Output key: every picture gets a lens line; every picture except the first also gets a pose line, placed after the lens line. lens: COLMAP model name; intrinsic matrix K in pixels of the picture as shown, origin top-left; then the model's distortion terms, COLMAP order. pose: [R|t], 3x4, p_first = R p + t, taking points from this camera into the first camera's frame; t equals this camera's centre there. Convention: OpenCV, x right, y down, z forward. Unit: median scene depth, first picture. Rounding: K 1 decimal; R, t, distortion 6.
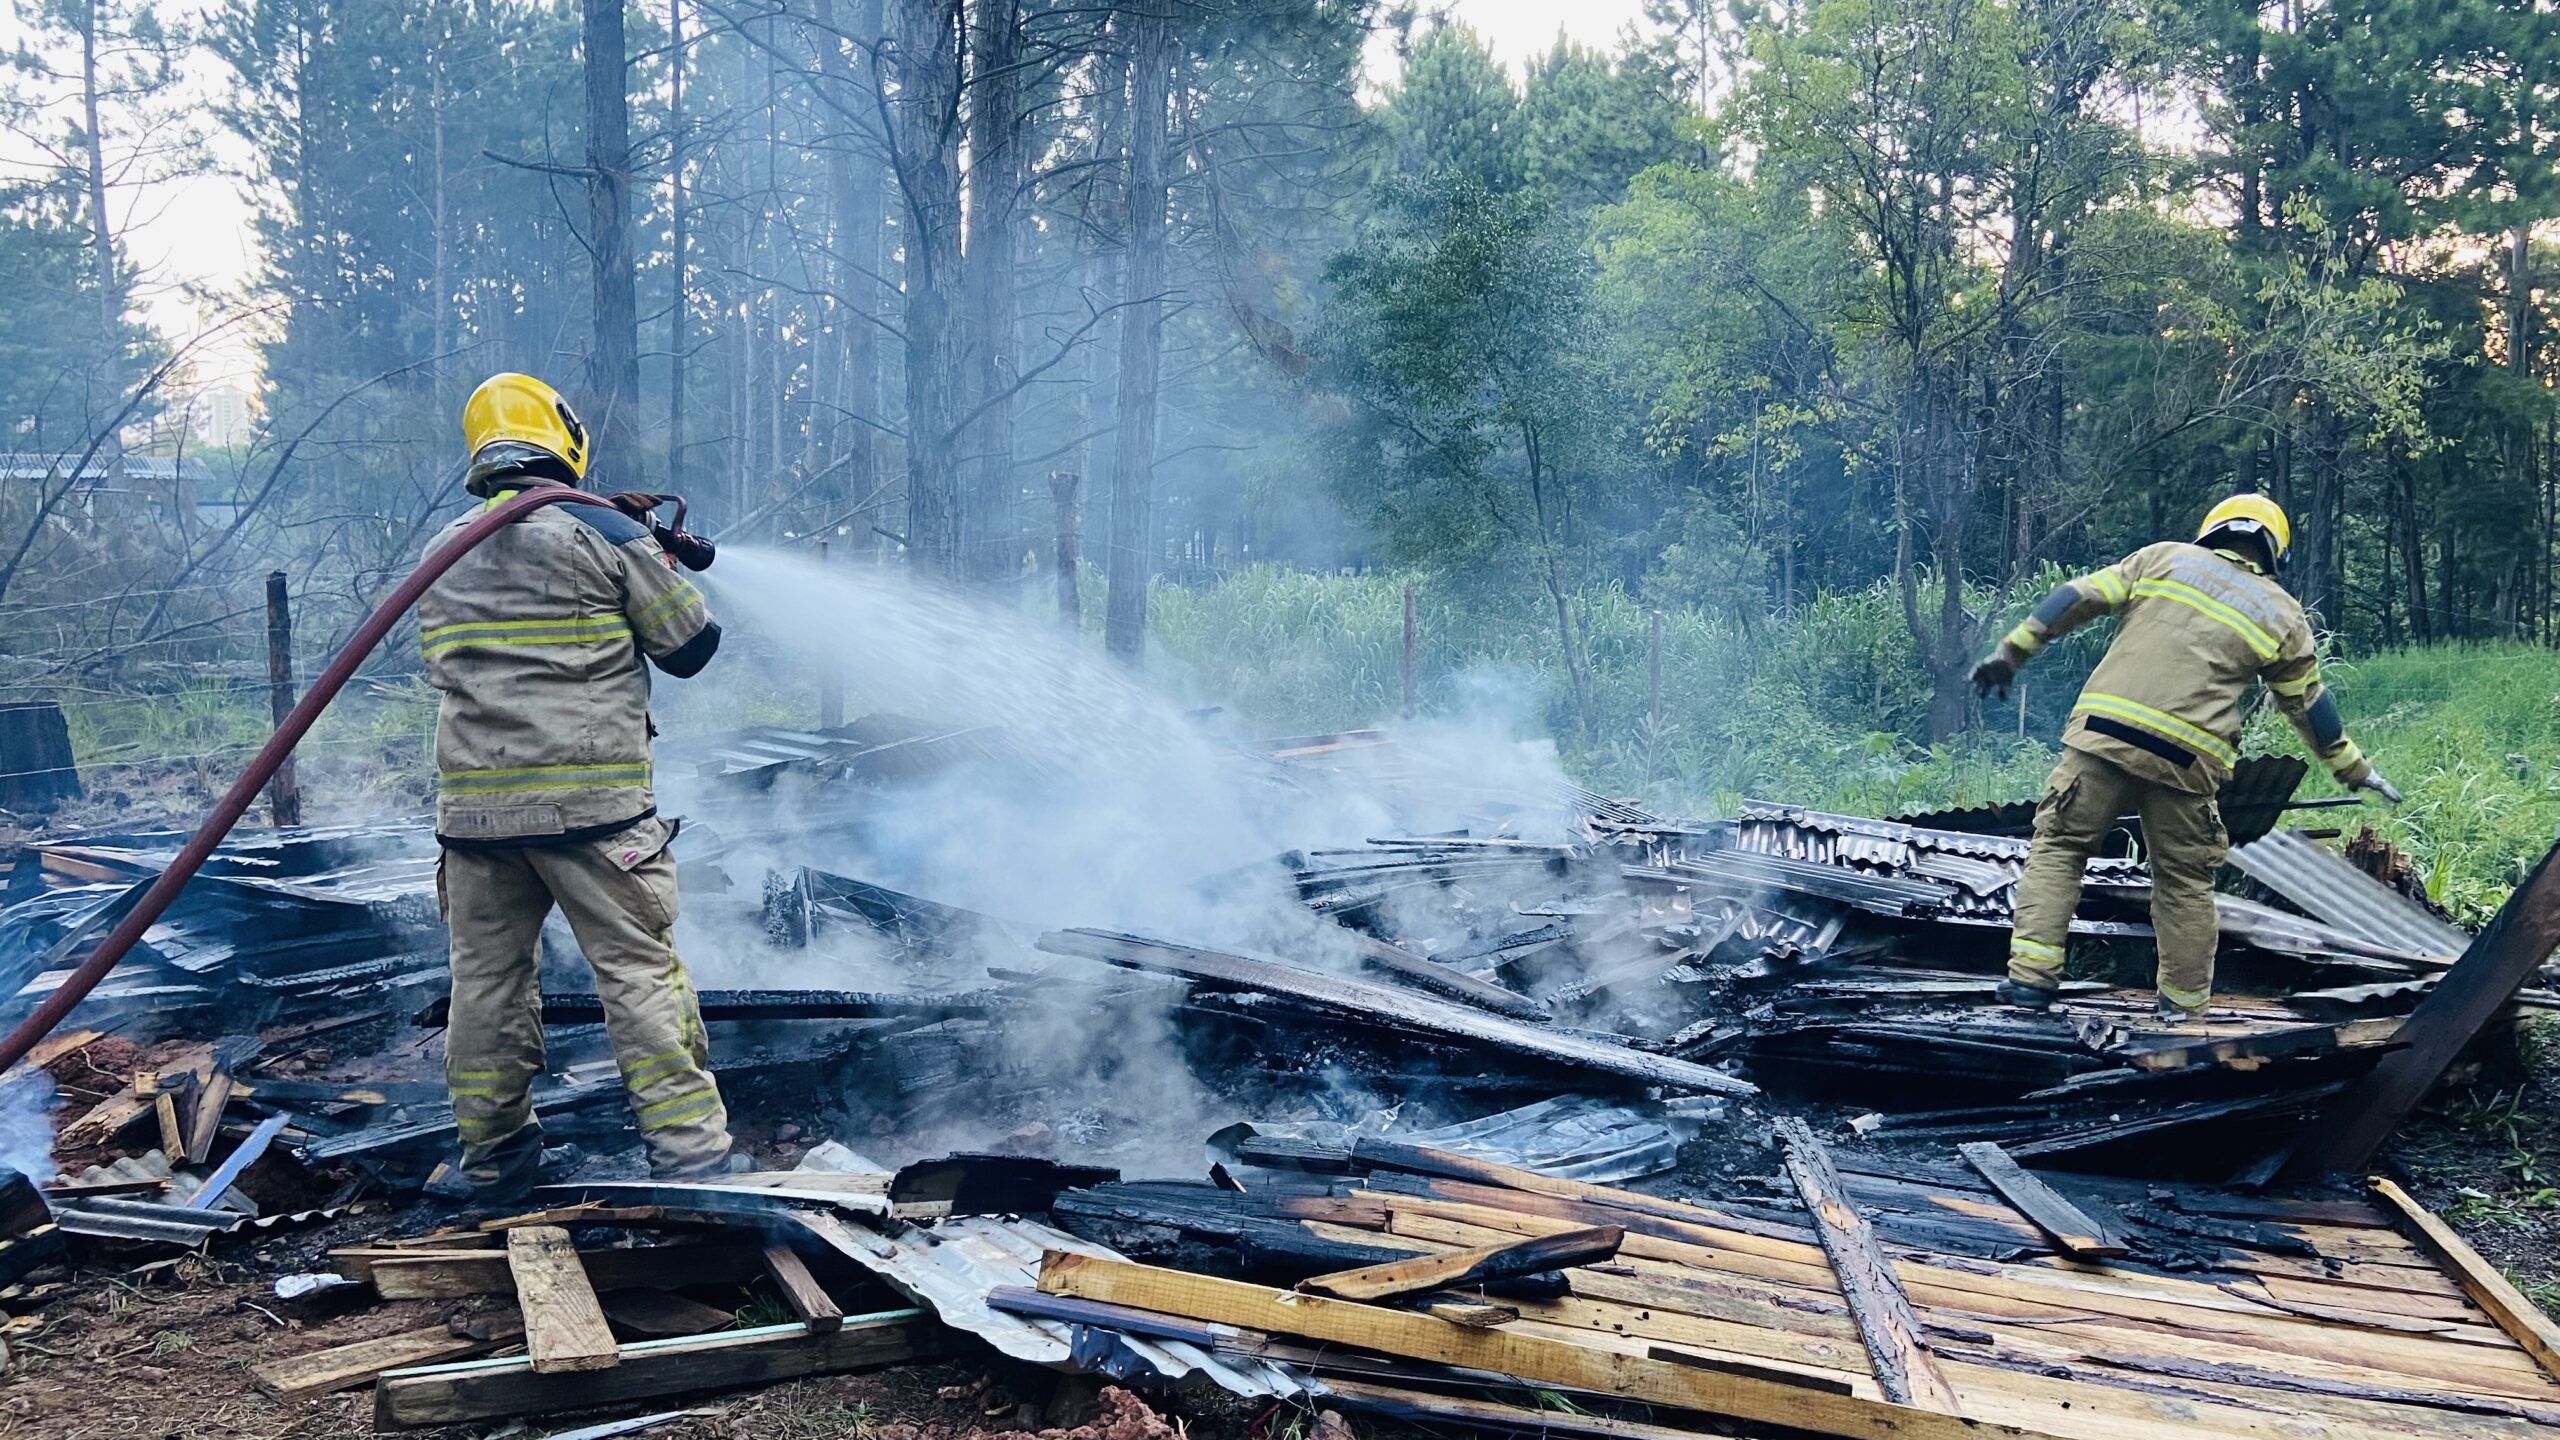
lens RADIAL K [[2072.2, 0, 1280.0], [0, 2072.2, 720.0], [0, 0, 1]] dist [0.020376, 0.002455]
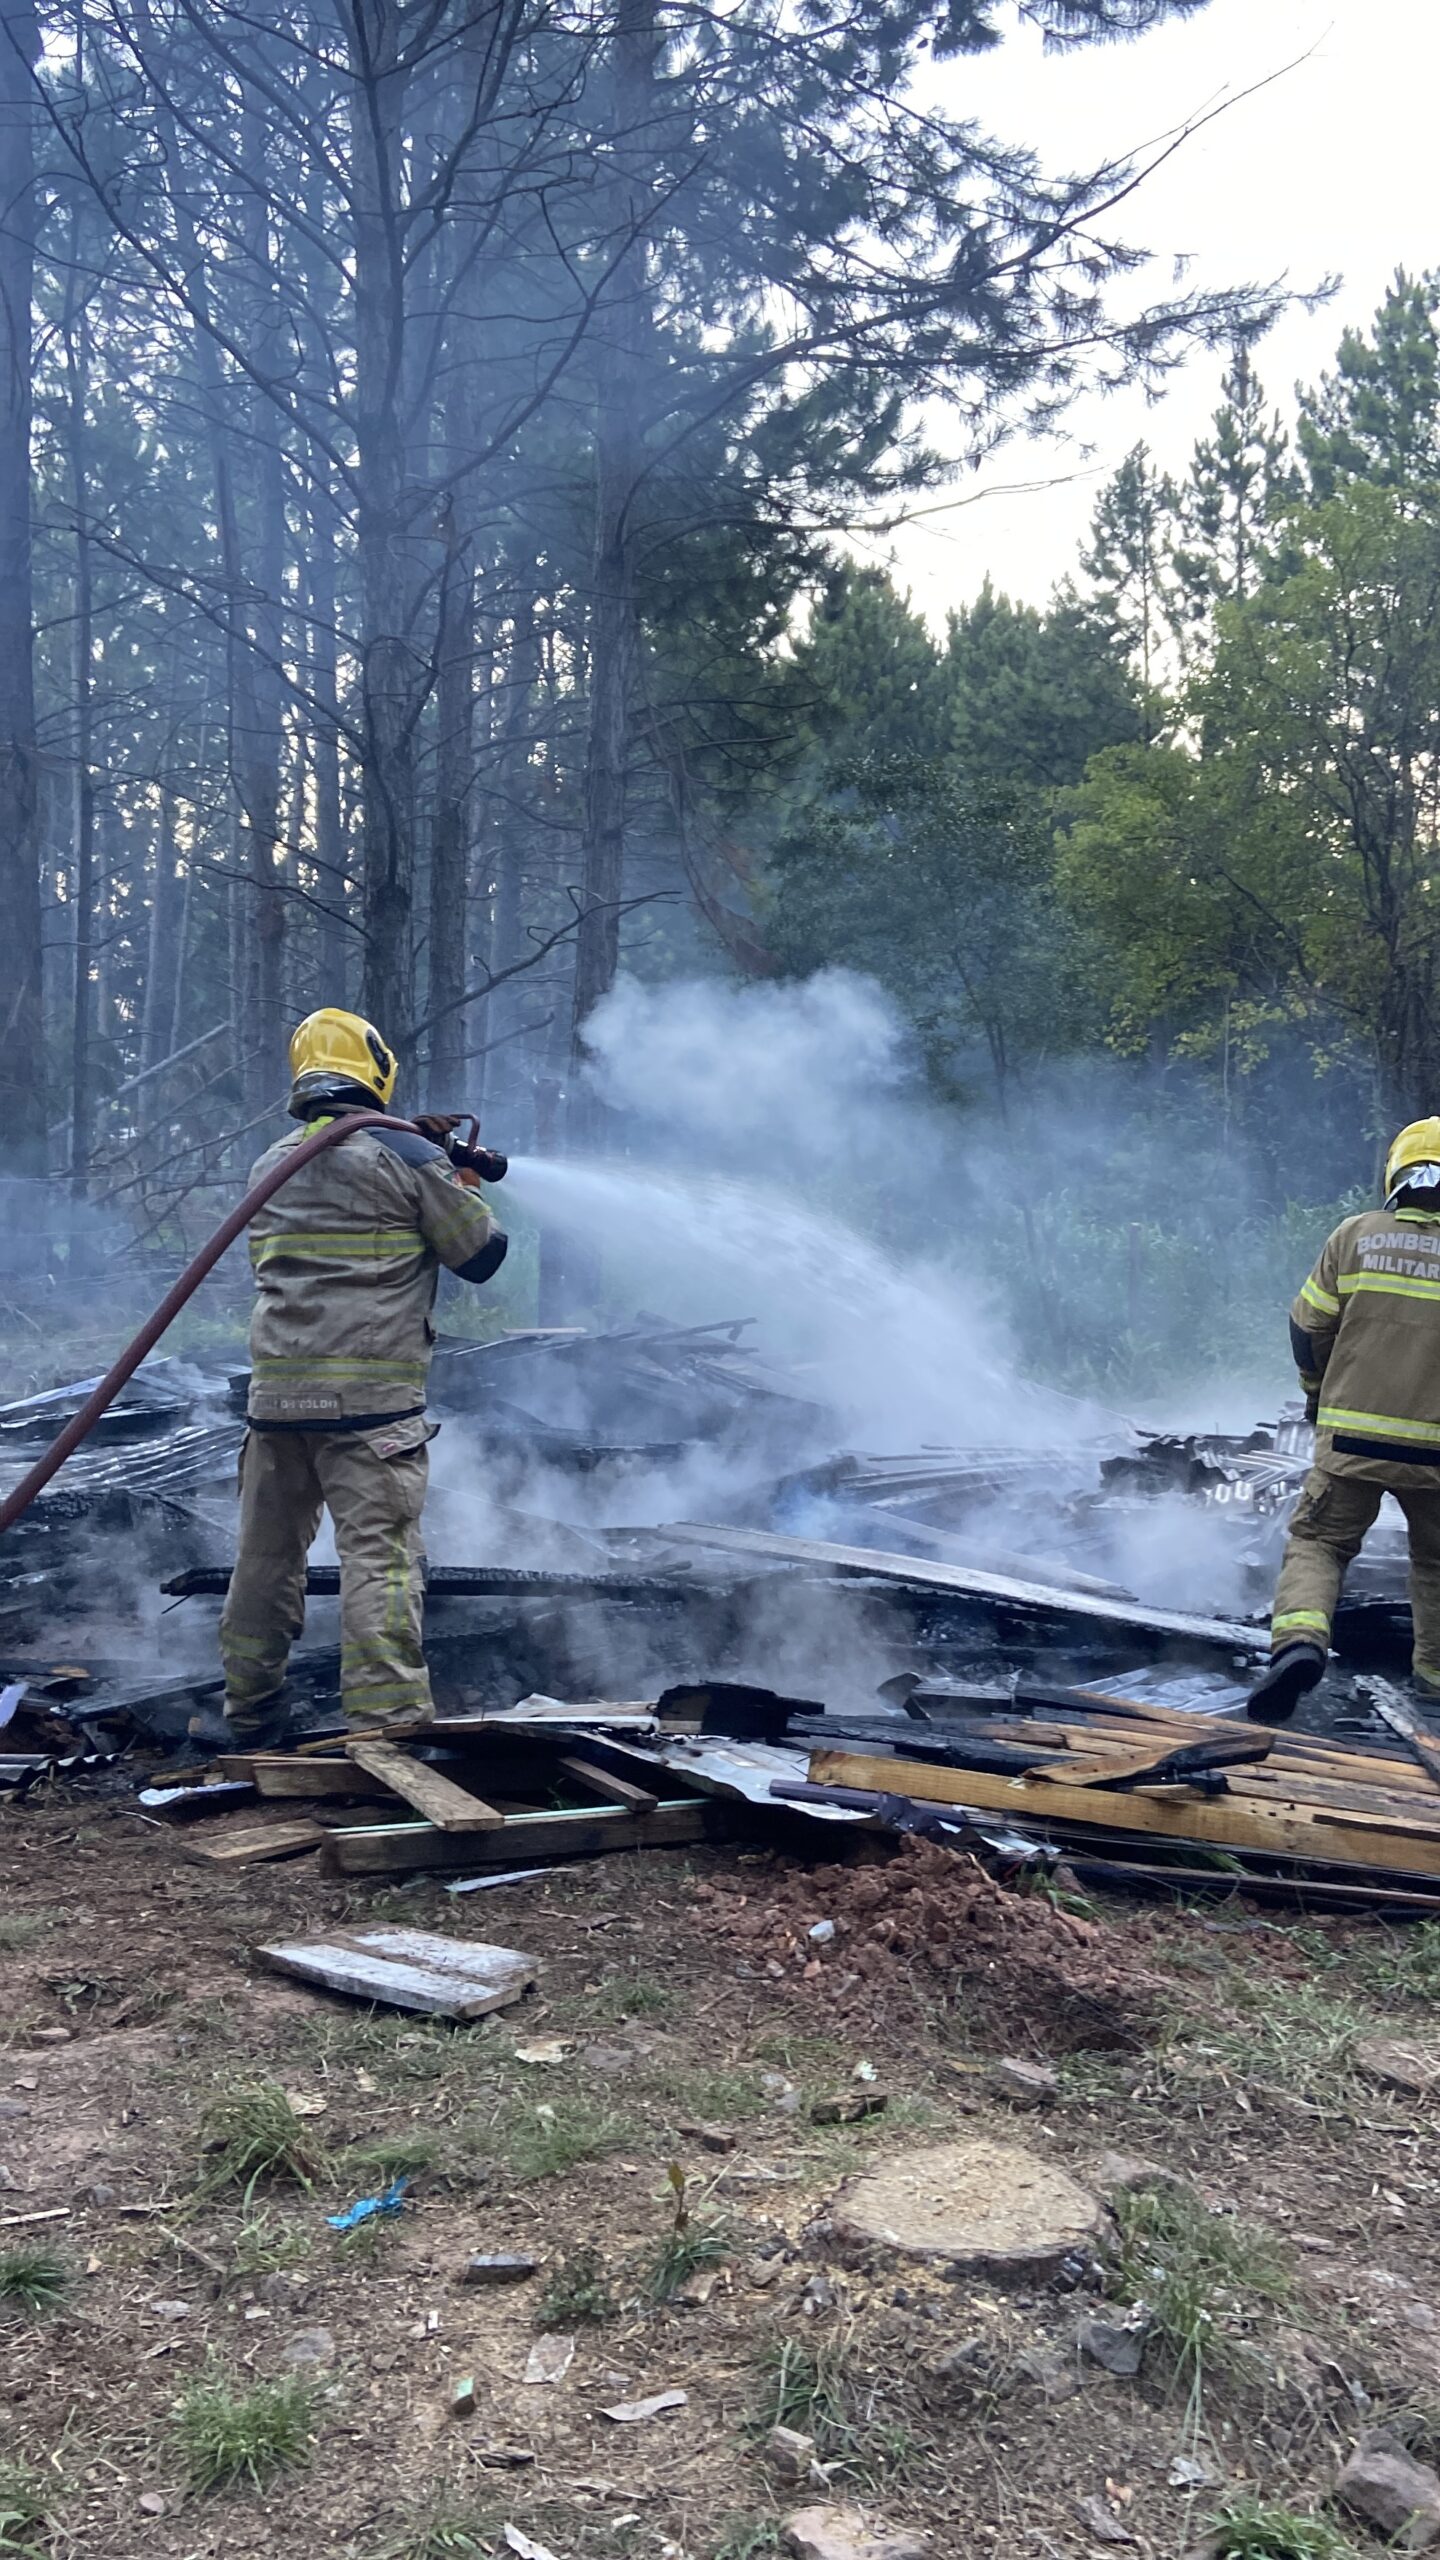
lens RADIAL K [[2657.7, 0, 720.0], [0, 2657.7, 1280.0], [0, 0, 1]] dist [0.013959, 0.009731]
pose [[0.996976, -0.000272, 0.077708, -0.106097], [0.002751, 0.999491, -0.031791, 0.011851], [-0.077660, 0.031909, 0.996469, -0.200552]]
